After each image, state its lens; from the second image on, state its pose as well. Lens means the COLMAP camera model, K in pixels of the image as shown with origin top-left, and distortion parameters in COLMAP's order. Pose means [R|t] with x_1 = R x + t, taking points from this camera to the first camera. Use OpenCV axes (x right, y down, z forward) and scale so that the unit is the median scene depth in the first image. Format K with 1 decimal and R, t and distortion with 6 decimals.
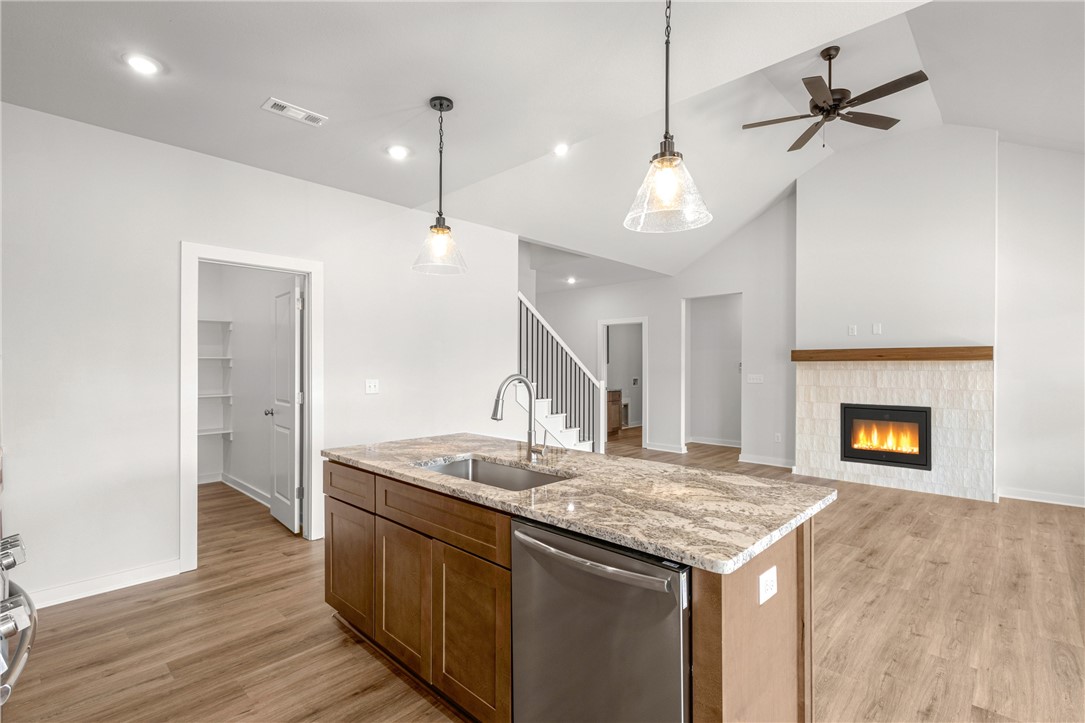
lens RADIAL K [[506.9, 0, 540.5], [0, 506.9, 366.2], [0, 0, 1]] dist [0.003744, -0.001194]
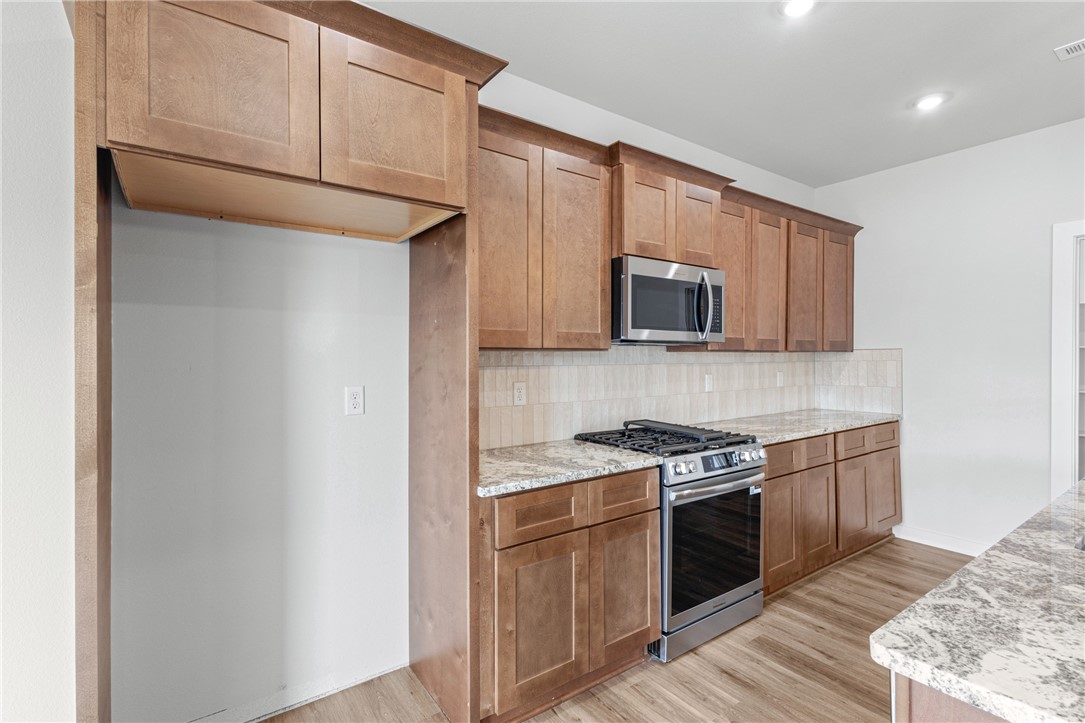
lens RADIAL K [[510.1, 0, 545.4], [0, 510.1, 355.2], [0, 0, 1]] dist [0.002226, -0.000105]
pose [[-0.178578, -0.000400, -0.983926, 0.508359], [-0.002151, 0.999998, -0.000016, -0.001247], [0.983923, 0.002114, -0.178579, 0.309252]]
